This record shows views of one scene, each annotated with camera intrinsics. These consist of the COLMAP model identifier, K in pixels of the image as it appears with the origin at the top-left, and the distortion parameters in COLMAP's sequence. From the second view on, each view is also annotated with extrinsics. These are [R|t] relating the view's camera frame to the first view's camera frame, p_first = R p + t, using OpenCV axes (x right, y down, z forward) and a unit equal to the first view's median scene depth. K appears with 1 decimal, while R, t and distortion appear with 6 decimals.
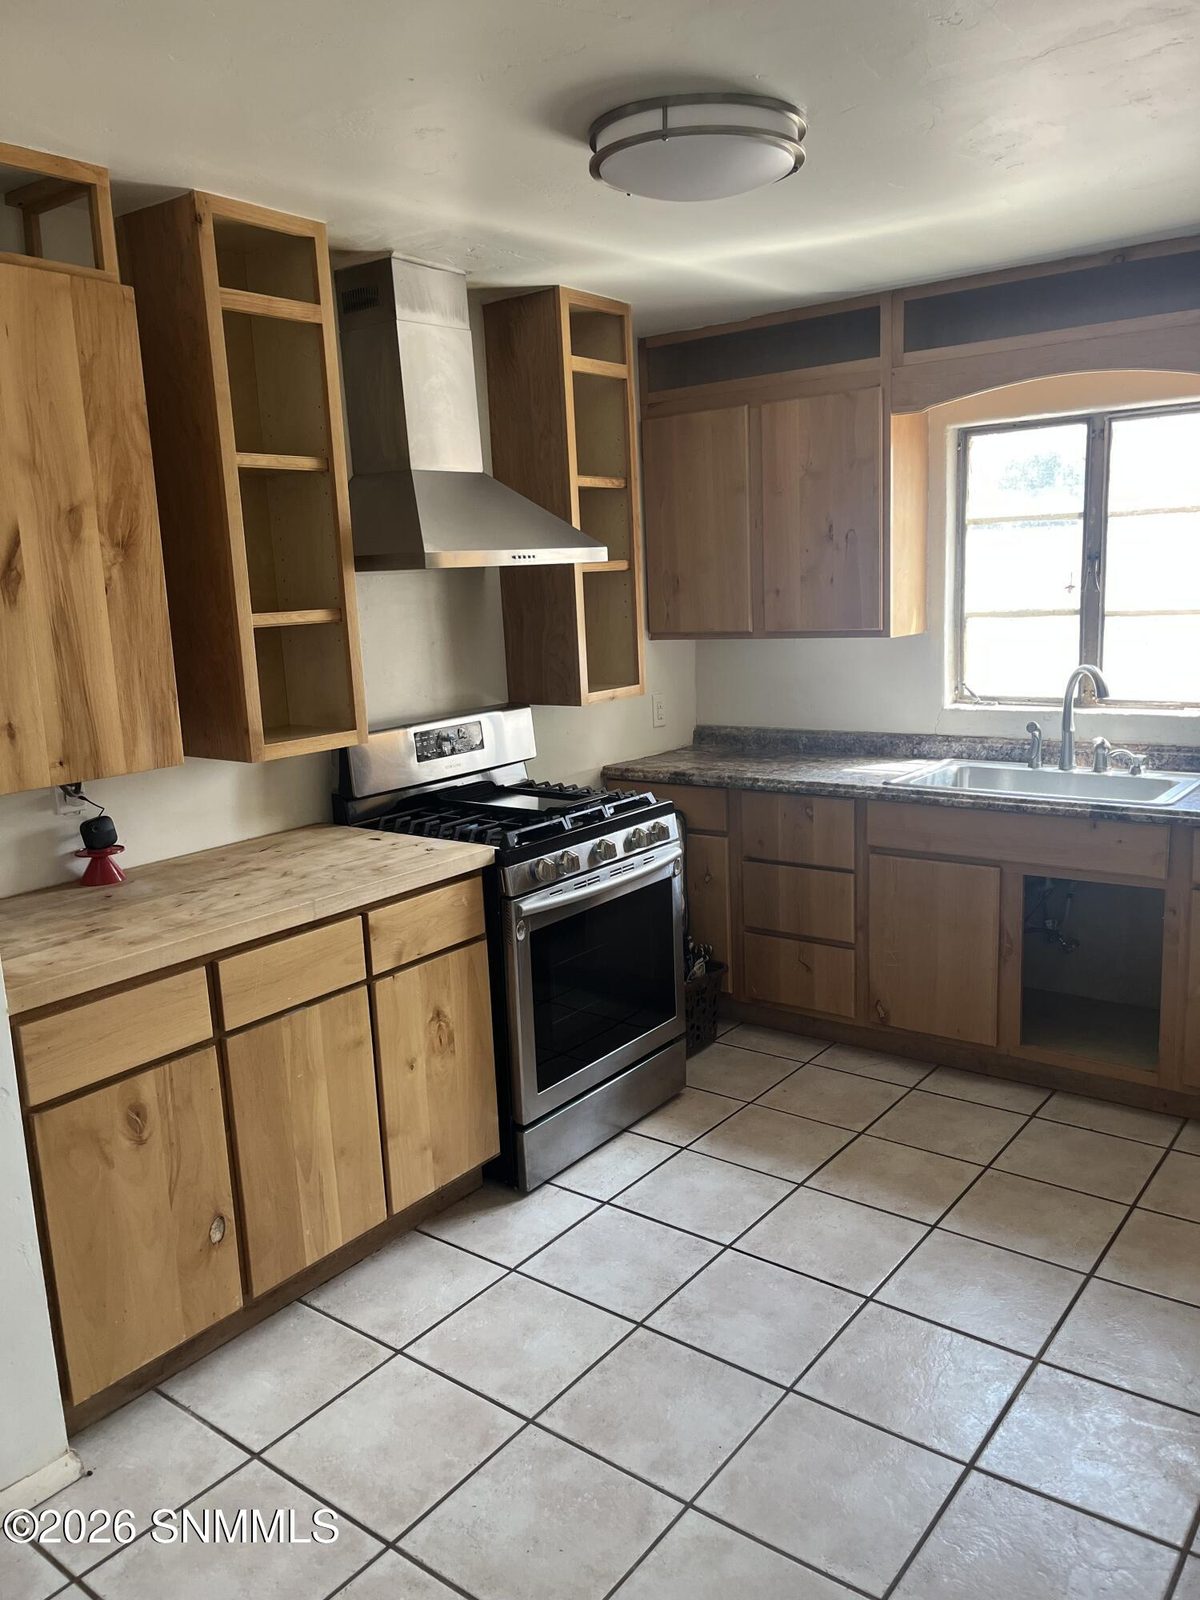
lens RADIAL K [[1208.5, 0, 591.3], [0, 1208.5, 813.3], [0, 0, 1]] dist [0.051706, -0.065194]
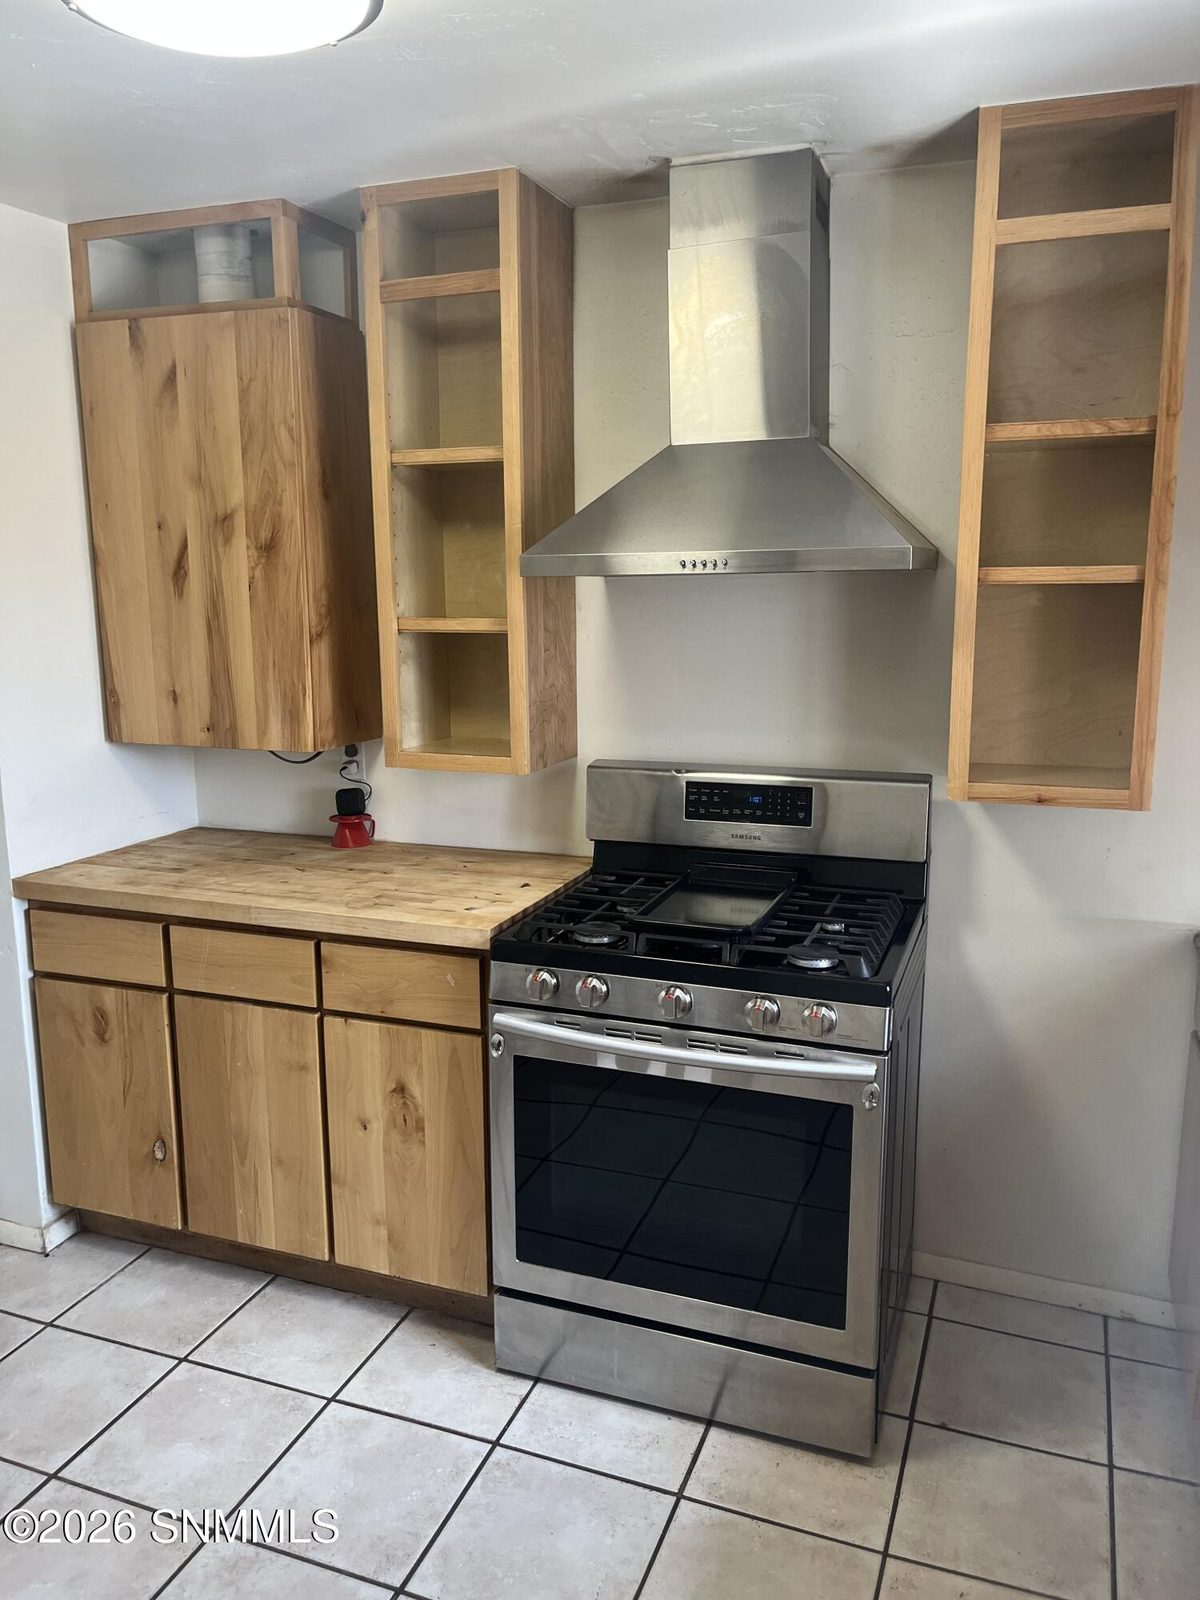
lens RADIAL K [[1208.5, 0, 591.3], [0, 1208.5, 813.3], [0, 0, 1]] dist [0.051706, -0.065194]
pose [[0.282900, 0.222564, -0.932970, 0.689449], [-0.192240, 0.966125, 0.172182, -0.204341], [0.939687, 0.130644, 0.316102, 0.838074]]
